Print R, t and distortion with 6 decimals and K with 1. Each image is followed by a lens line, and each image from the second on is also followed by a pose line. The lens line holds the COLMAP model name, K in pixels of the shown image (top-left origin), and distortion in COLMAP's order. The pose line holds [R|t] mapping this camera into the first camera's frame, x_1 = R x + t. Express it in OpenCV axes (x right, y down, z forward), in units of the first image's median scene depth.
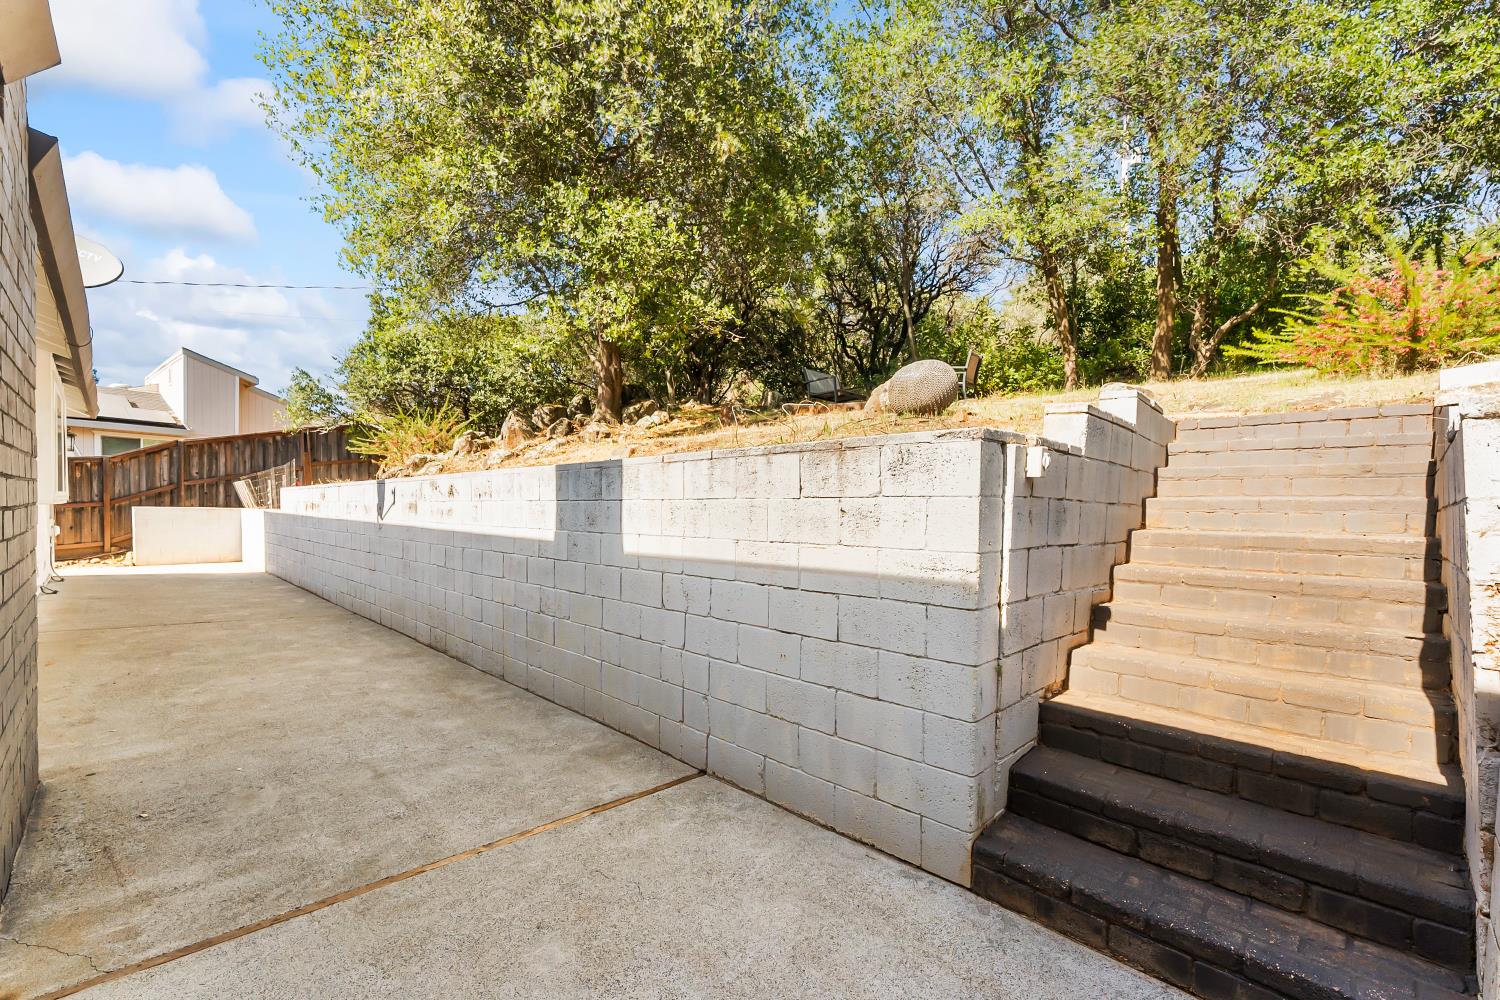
lens RADIAL K [[642.2, 0, 746.3], [0, 642.2, 504.4], [0, 0, 1]] dist [-0.001822, -0.000044]
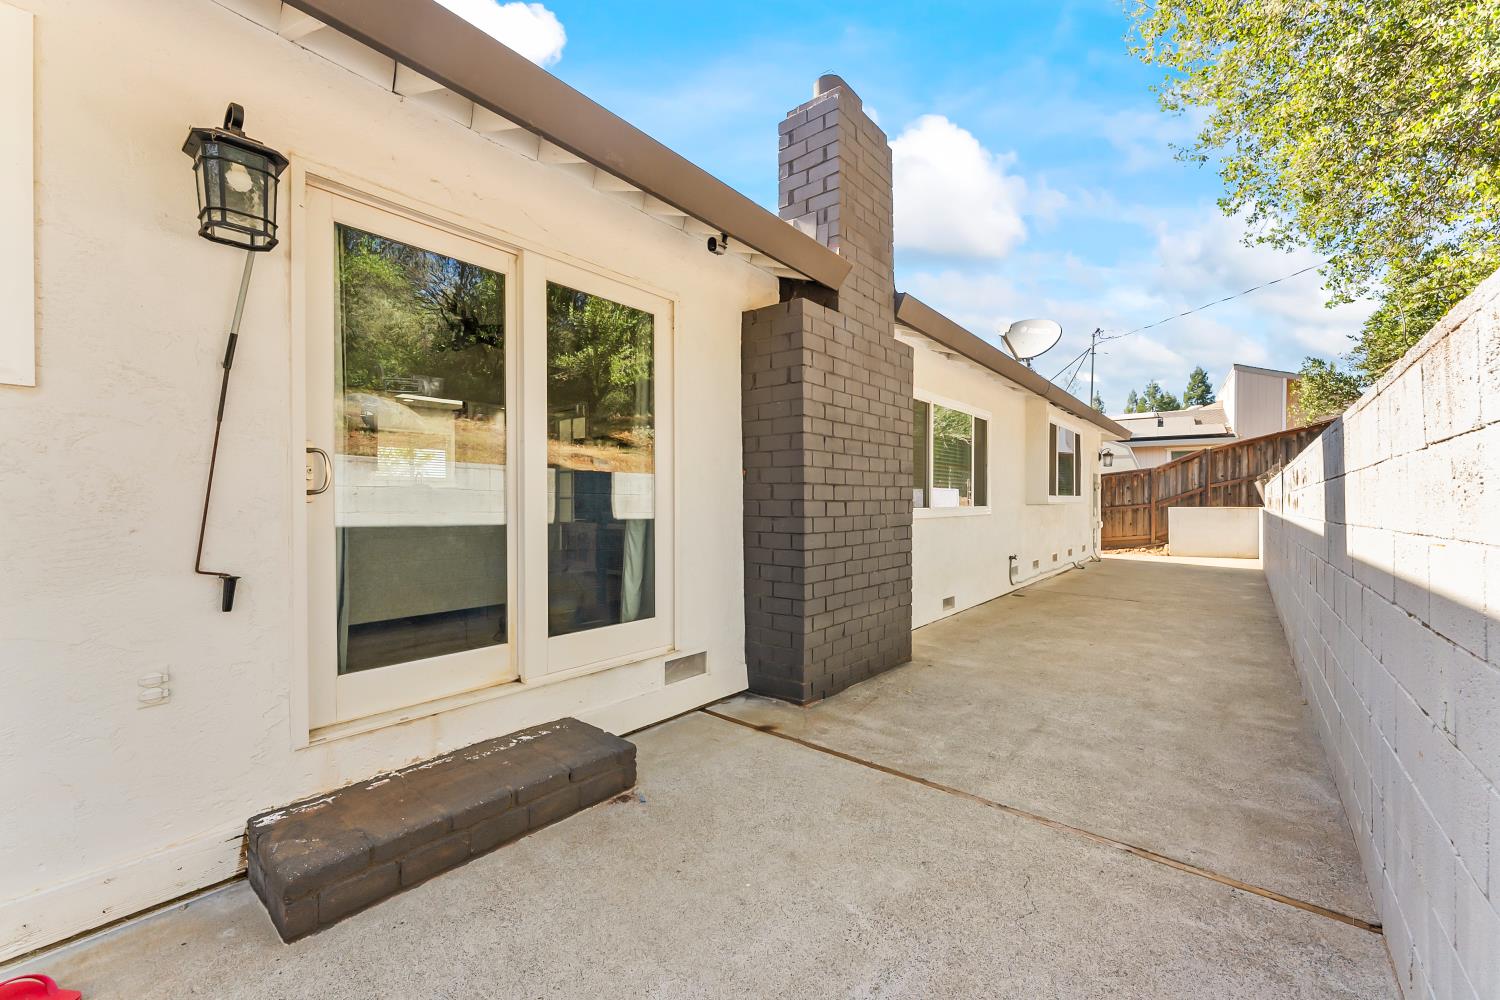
lens RADIAL K [[598.9, 0, 740.7], [0, 598.9, 501.9], [0, 0, 1]] dist [0.000051, -0.001122]
pose [[0.075533, -0.025676, -0.996813, 0.404696], [0.016522, 0.999563, -0.024494, 0.026733], [0.997006, -0.014619, 0.075924, 0.344759]]
